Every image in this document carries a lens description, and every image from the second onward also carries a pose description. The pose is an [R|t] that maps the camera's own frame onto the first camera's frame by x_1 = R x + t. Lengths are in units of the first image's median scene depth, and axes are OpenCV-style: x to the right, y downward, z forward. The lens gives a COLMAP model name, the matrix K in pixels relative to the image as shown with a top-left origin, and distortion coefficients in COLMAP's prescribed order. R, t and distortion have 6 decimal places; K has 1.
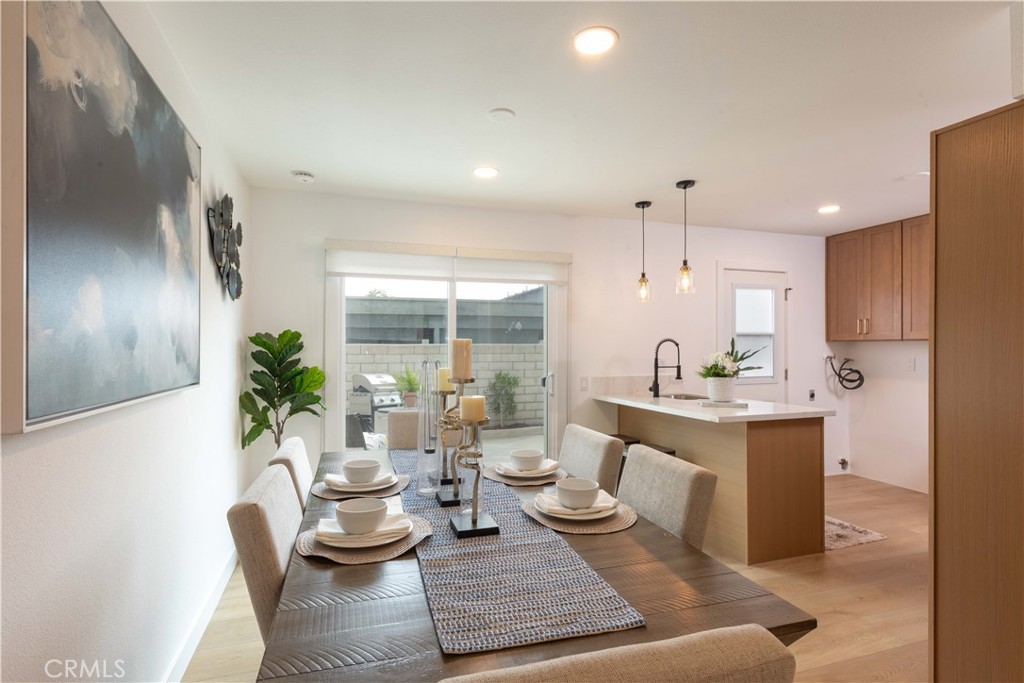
lens RADIAL K [[504.6, 0, 503.7], [0, 504.6, 349.7], [0, 0, 1]] dist [0.001529, 0.000349]
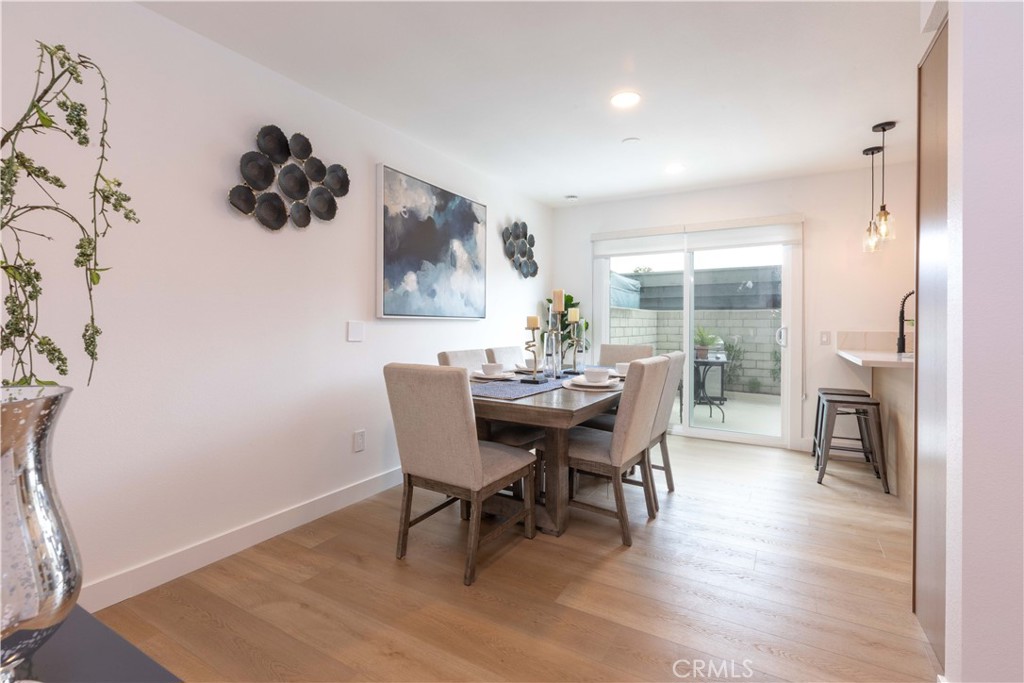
lens RADIAL K [[473.0, 0, 504.8], [0, 473.0, 333.1], [0, 0, 1]] dist [-0.000314, -0.000171]
pose [[0.660726, 0.018511, -0.750399, 0.270889], [-0.005821, 0.999792, 0.019538, 0.026129], [0.750604, -0.008541, 0.660697, -0.071697]]
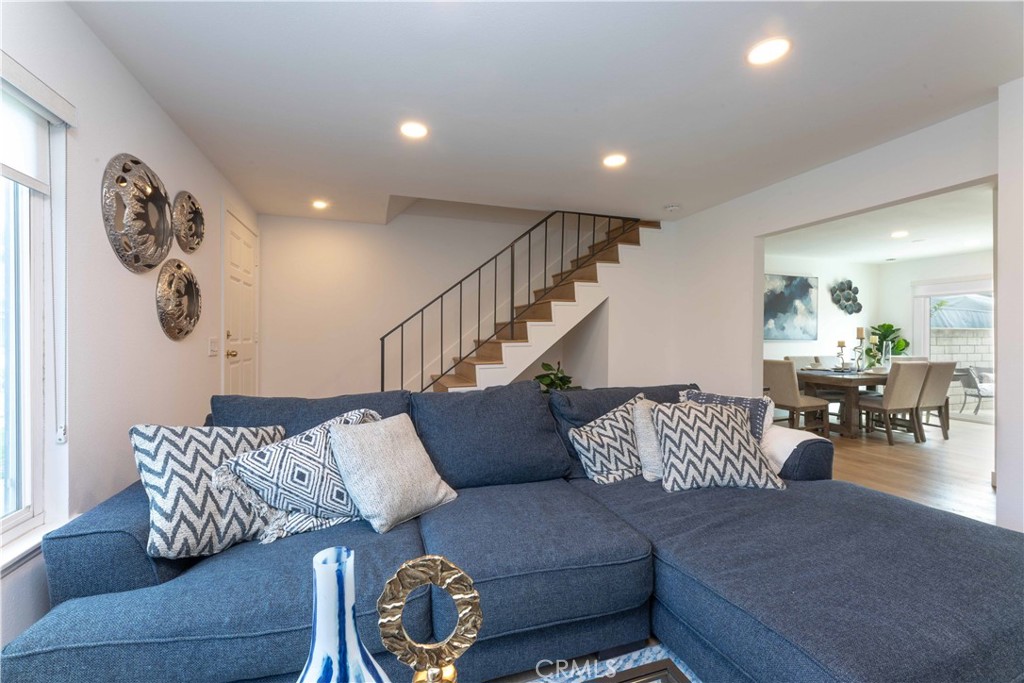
lens RADIAL K [[412.0, 0, 505.7], [0, 412.0, 340.1], [0, 0, 1]] dist [0.002626, -0.000236]
pose [[-0.000622, 0.007607, -0.999971, 0.718487], [-0.001042, 0.999971, 0.007608, 0.013573], [0.999999, 0.001047, -0.000614, -0.384943]]
